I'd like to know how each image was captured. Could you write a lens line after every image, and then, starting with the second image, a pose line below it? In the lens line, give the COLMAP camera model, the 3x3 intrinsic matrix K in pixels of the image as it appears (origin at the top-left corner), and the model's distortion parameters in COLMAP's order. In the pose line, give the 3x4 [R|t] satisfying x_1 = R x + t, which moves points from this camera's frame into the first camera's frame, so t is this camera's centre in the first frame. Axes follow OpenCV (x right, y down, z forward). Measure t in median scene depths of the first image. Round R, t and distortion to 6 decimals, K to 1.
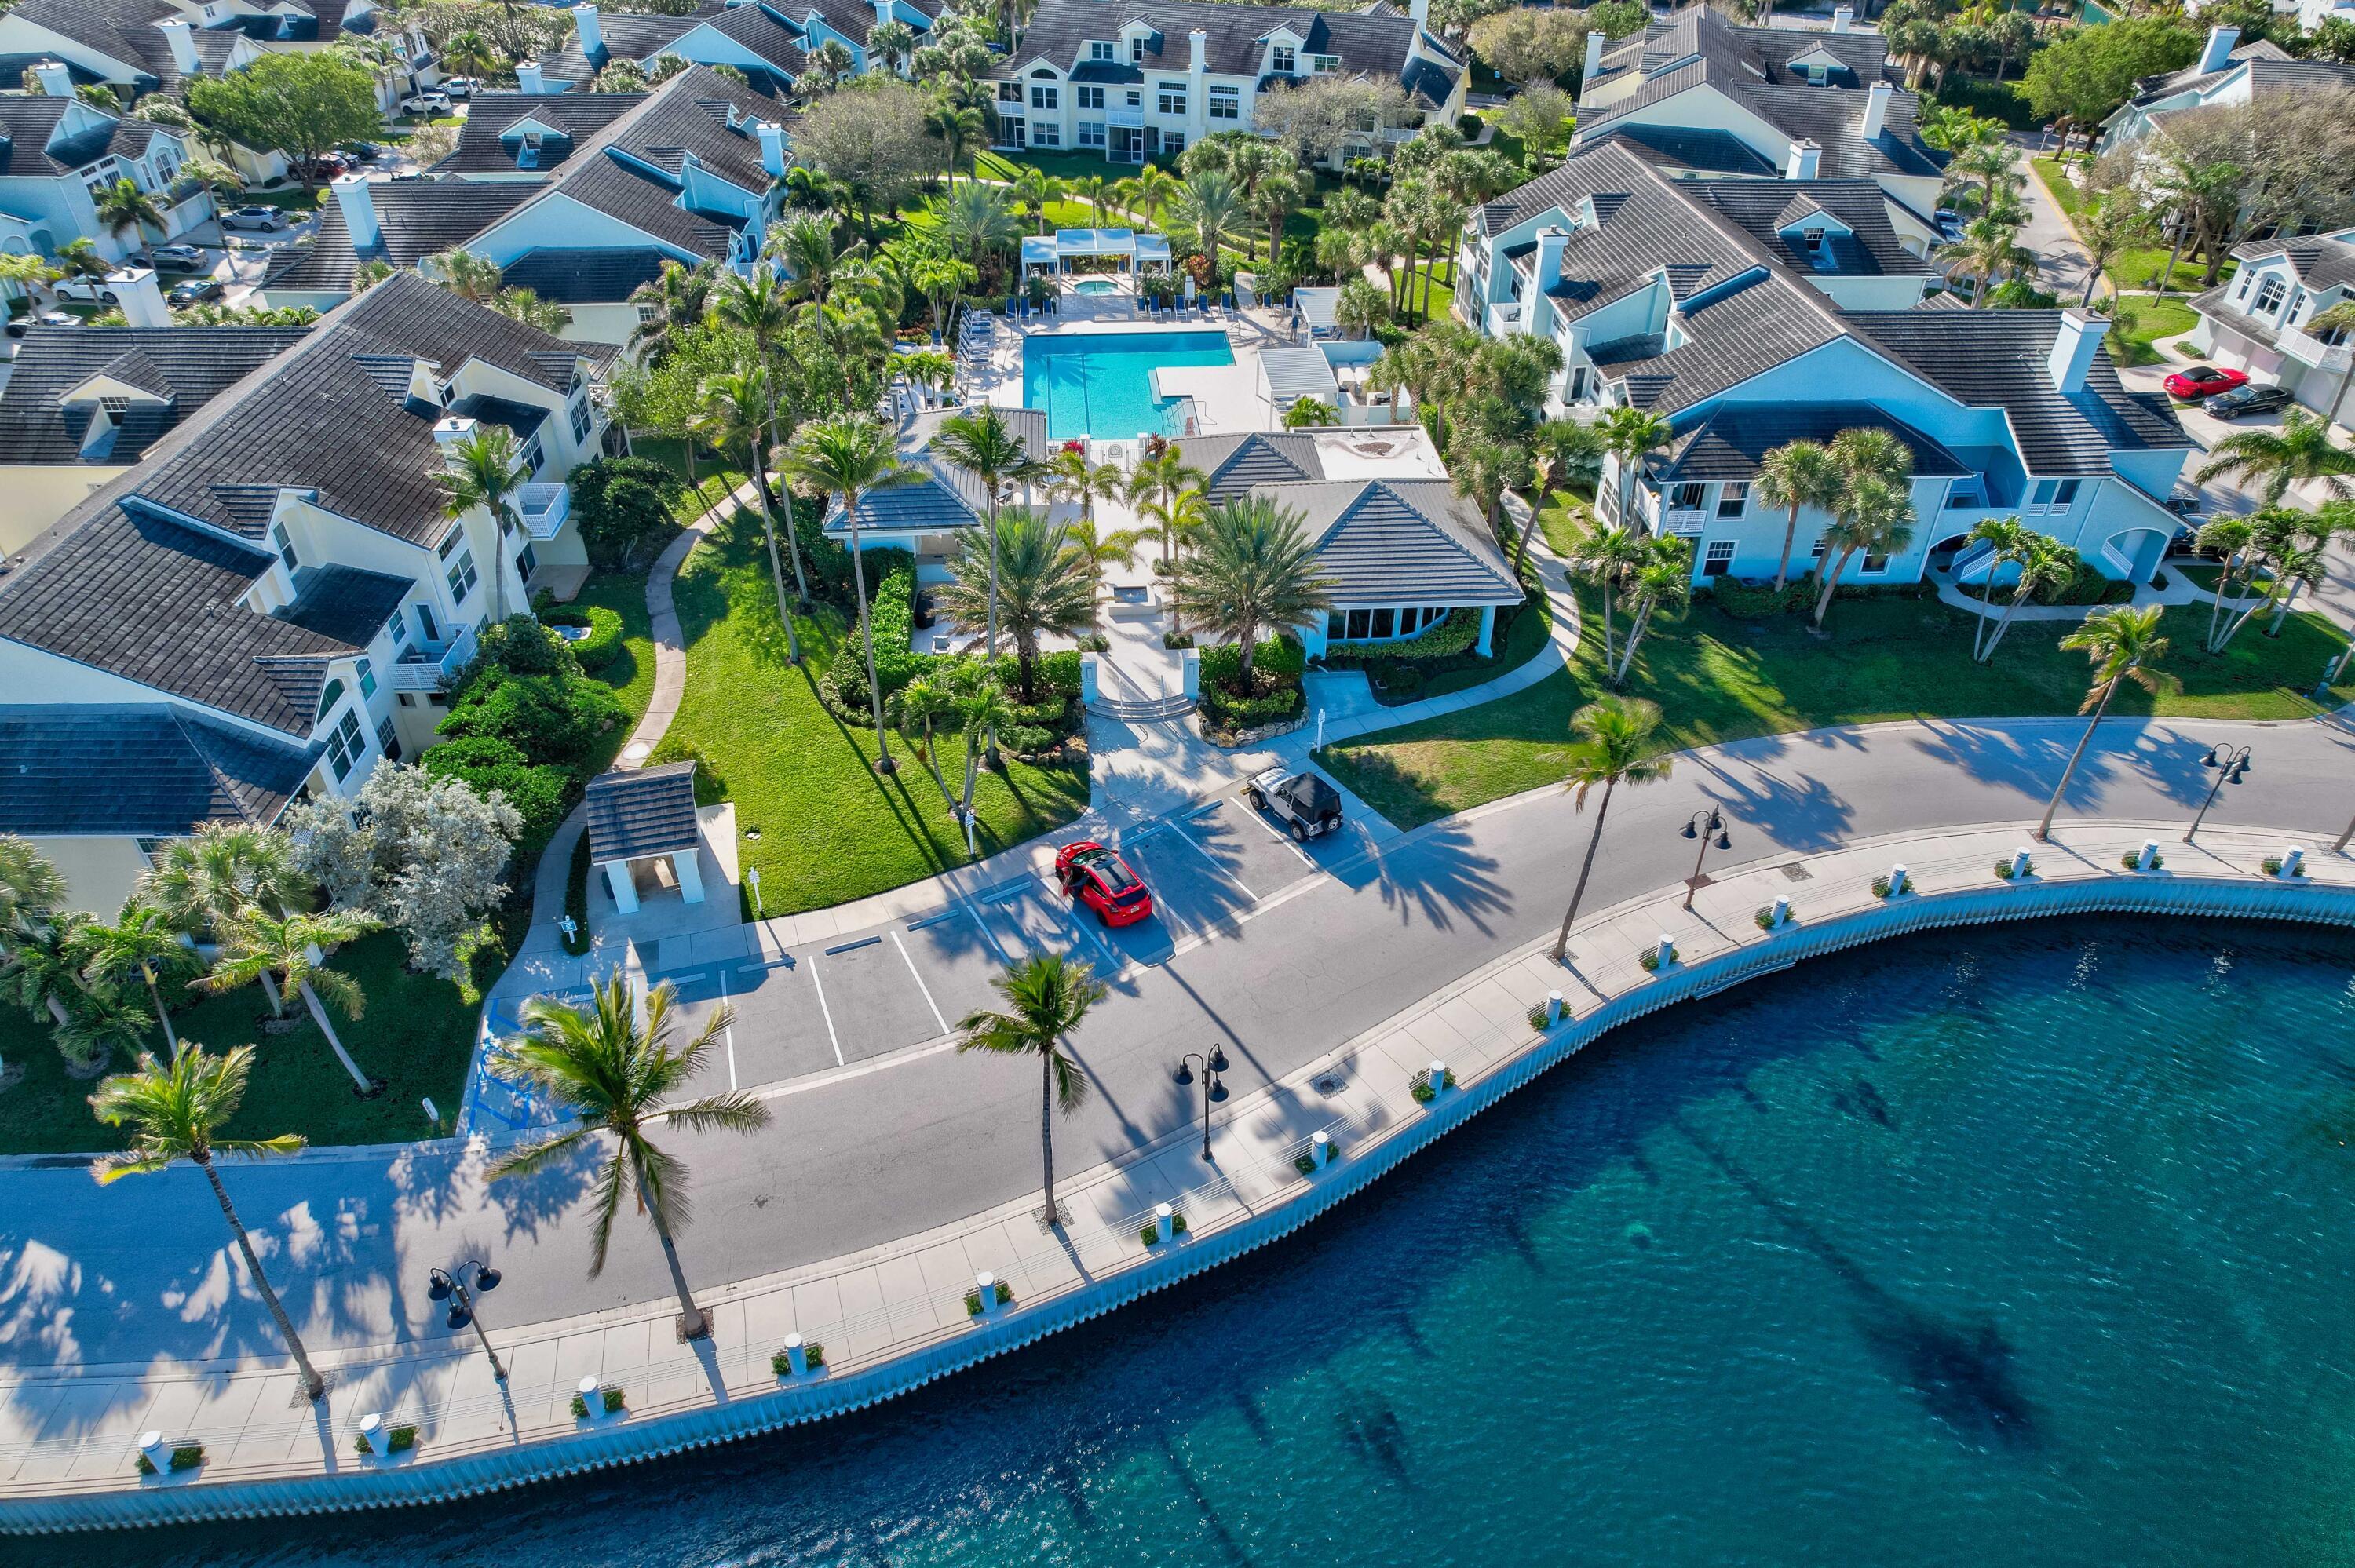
lens RADIAL K [[1511.2, 0, 1177.5], [0, 1511.2, 784.0], [0, 0, 1]] dist [-0.034912, -0.000602]
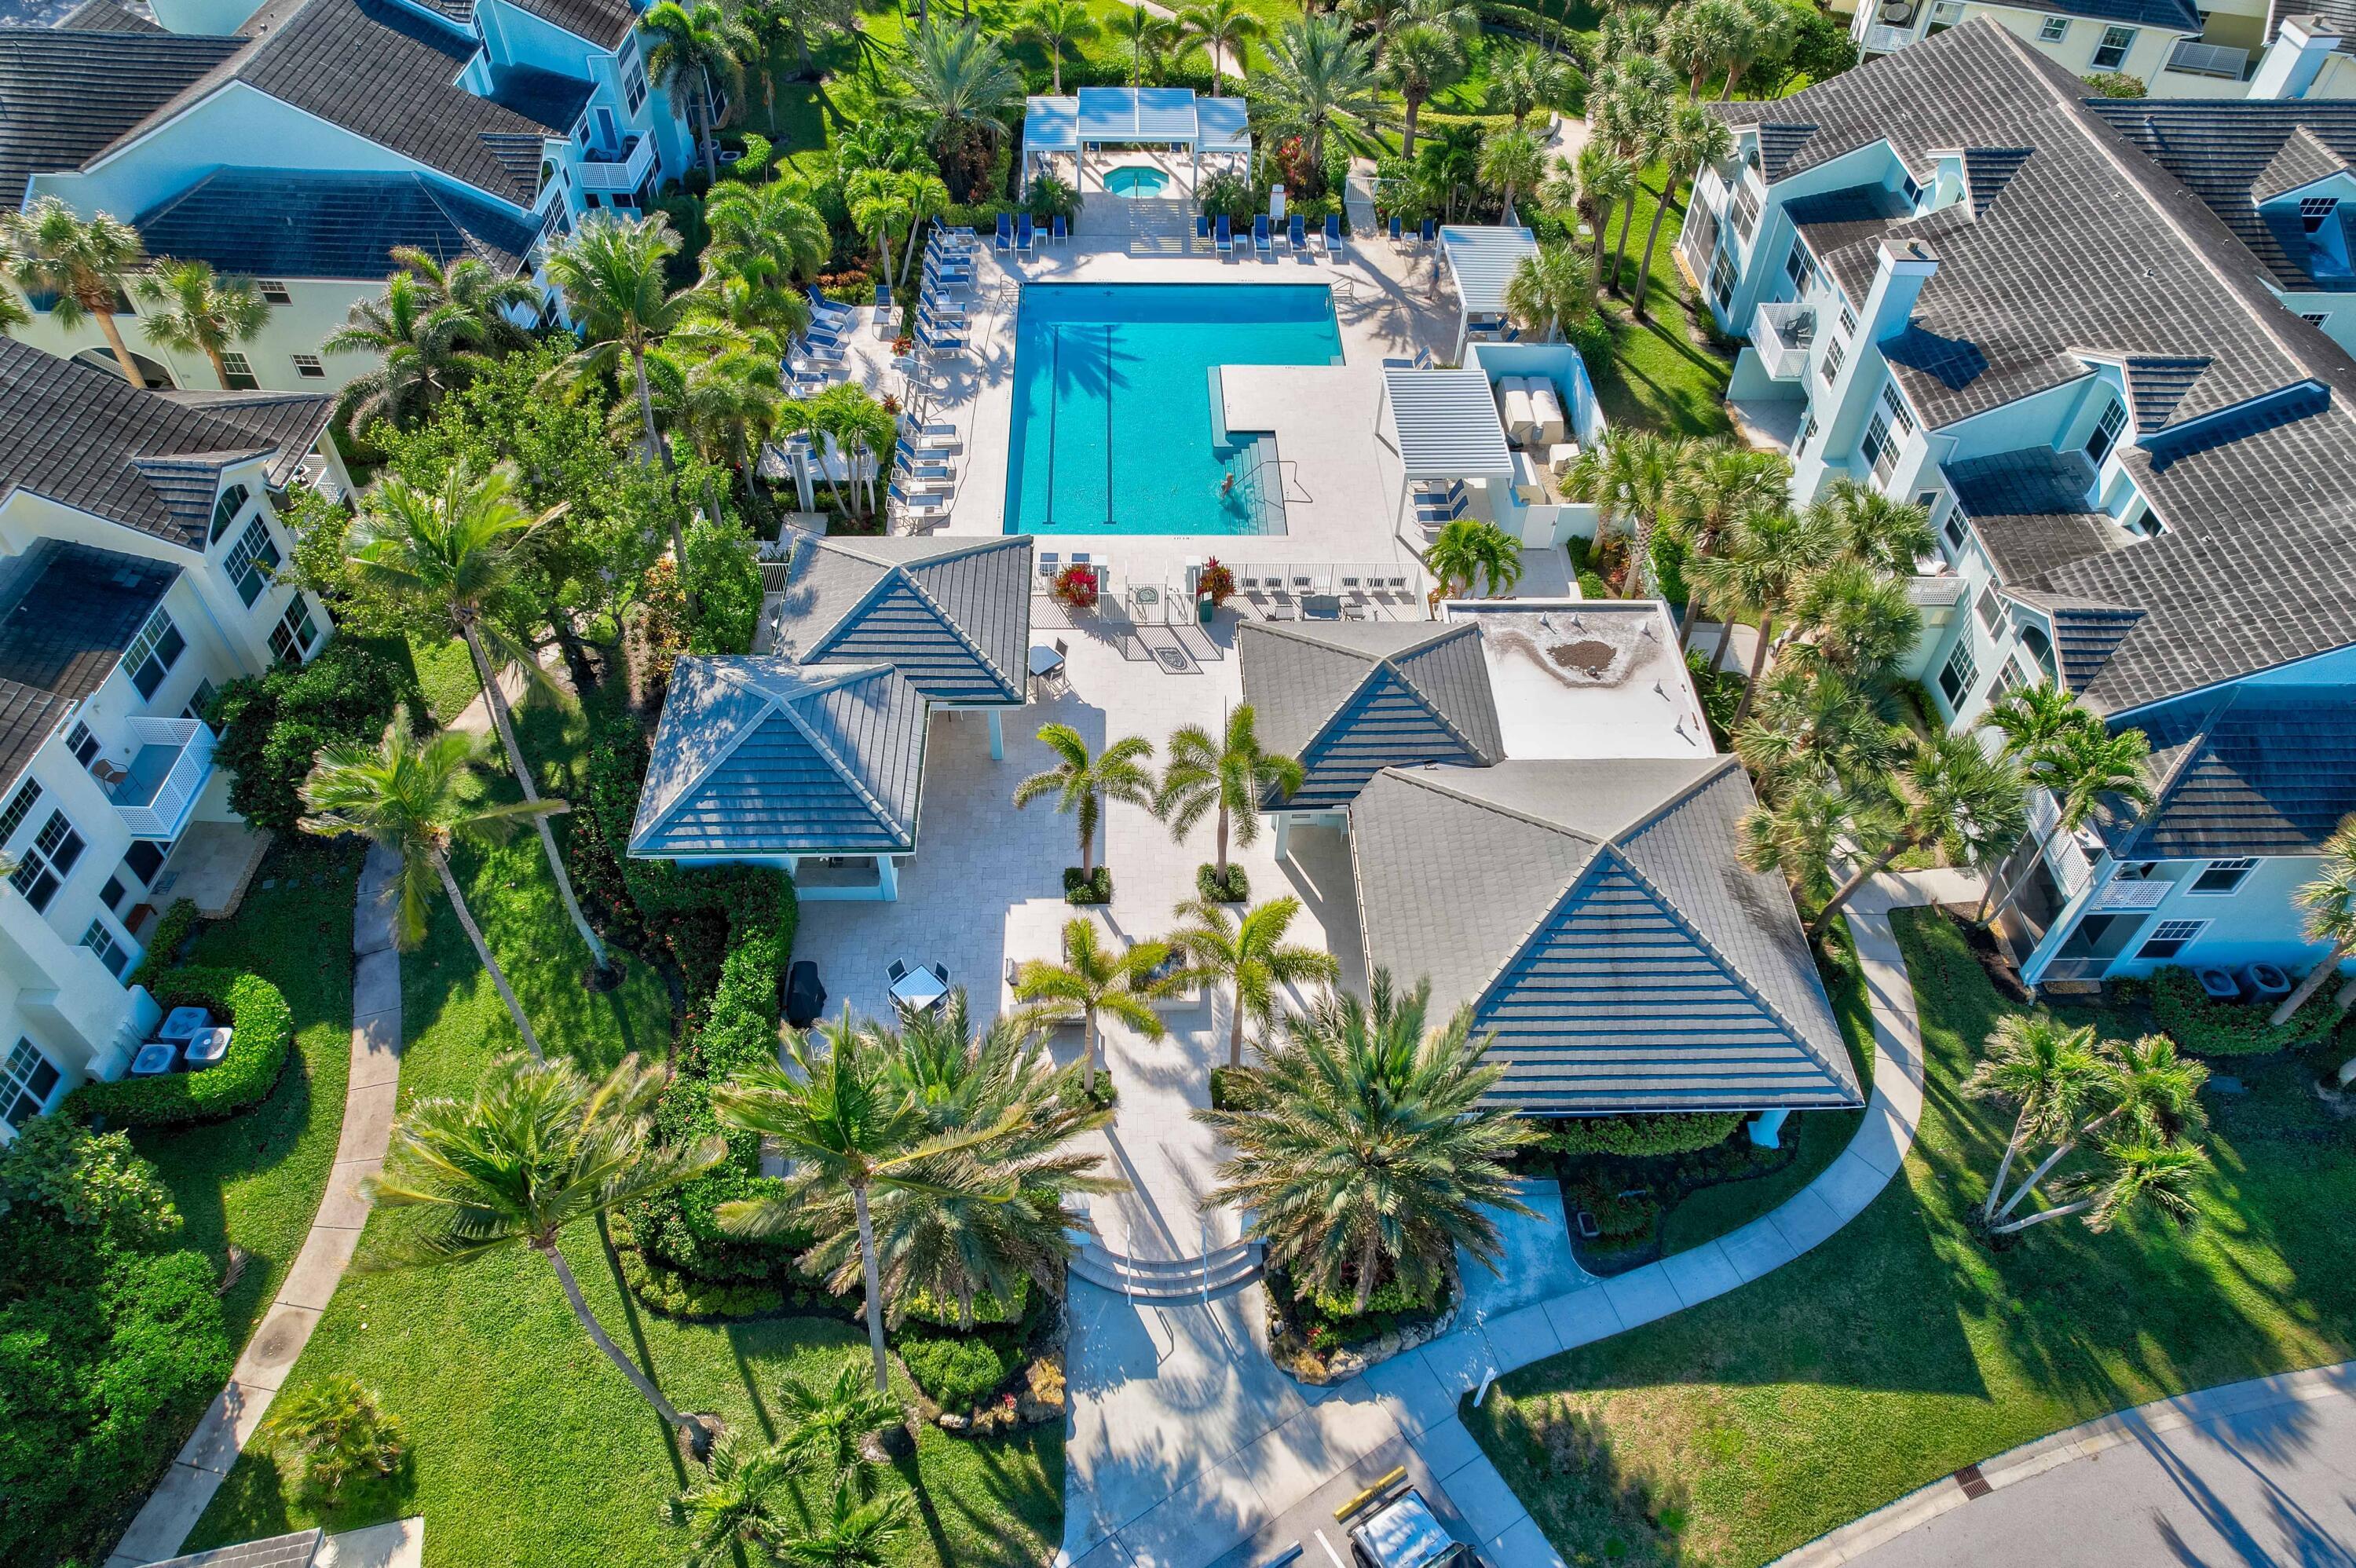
lens RADIAL K [[1547.3, 0, 1178.0], [0, 1547.3, 784.0], [0, 0, 1]] dist [-0.075358, 0.071682]
pose [[0.998732, 0.046130, -0.020175, -0.012959], [-0.041000, 0.977715, 0.205894, -0.284620], [0.029223, -0.204806, 0.978366, 0.386105]]
